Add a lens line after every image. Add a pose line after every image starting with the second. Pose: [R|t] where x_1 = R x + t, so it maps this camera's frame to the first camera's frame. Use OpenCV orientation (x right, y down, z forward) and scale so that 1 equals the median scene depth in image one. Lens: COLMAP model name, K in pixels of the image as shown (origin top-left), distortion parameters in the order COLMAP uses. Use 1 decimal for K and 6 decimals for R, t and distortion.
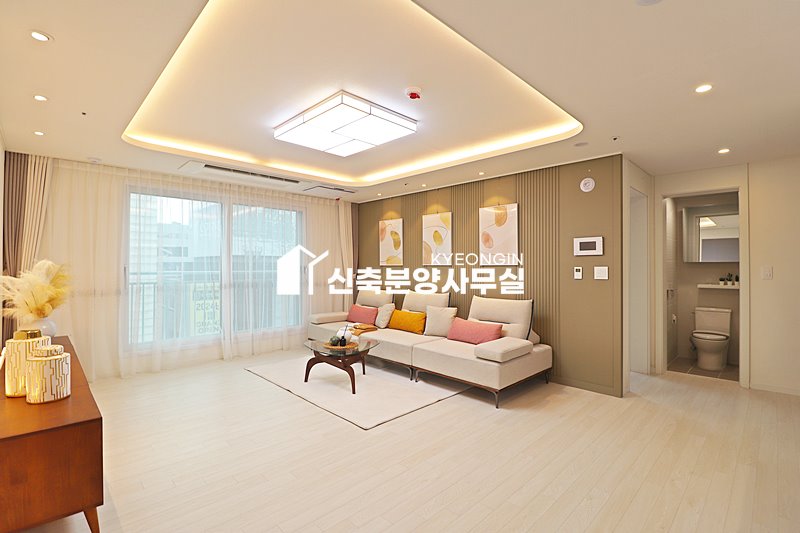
lens RADIAL K [[367.9, 0, 403.2], [0, 367.9, 263.5], [0, 0, 1]] dist [-0.003090, -0.011633]
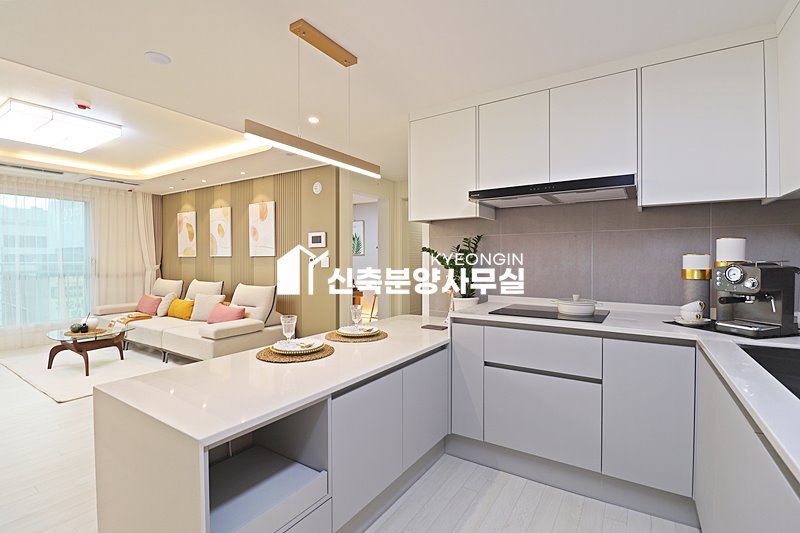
lens RADIAL K [[367.9, 0, 403.5], [0, 367.9, 261.7], [0, 0, 1]] dist [-0.003090, -0.011633]
pose [[0.974053, -0.004057, 0.226285, 0.459379], [0.000381, 0.999867, 0.016285, 0.004260], [-0.226321, -0.015776, 0.973925, -0.204966]]
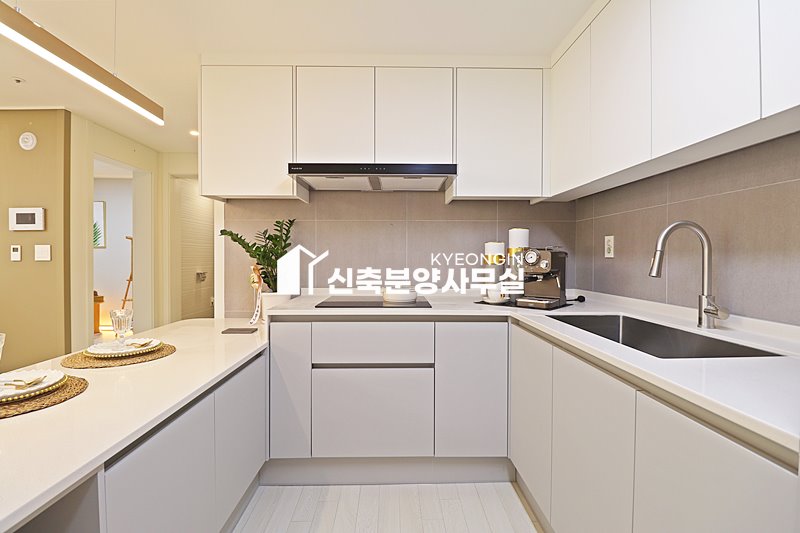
lens RADIAL K [[367.9, 0, 400.9], [0, 367.9, 261.2], [0, 0, 1]] dist [-0.003090, -0.011633]
pose [[0.682339, -0.008442, 0.730987, 0.438427], [-0.006862, 0.999815, 0.017951, 0.021795], [-0.731004, -0.017265, 0.682155, -0.103707]]
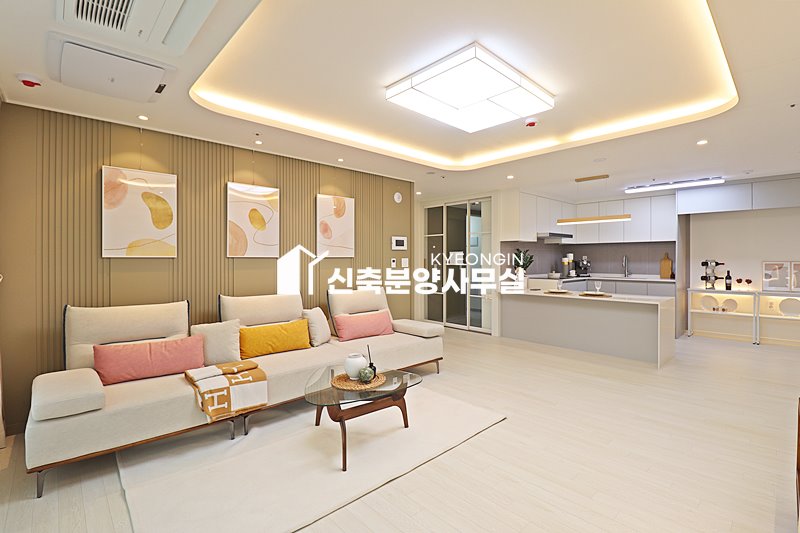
lens RADIAL K [[367.9, 0, 402.5], [0, 367.9, 260.6], [0, 0, 1]] dist [-0.003090, -0.011633]
pose [[0.032122, -0.007711, 0.999454, -0.770681], [-0.005809, 0.999952, 0.007901, 0.005497], [-0.999467, -0.006060, 0.032075, 0.857816]]
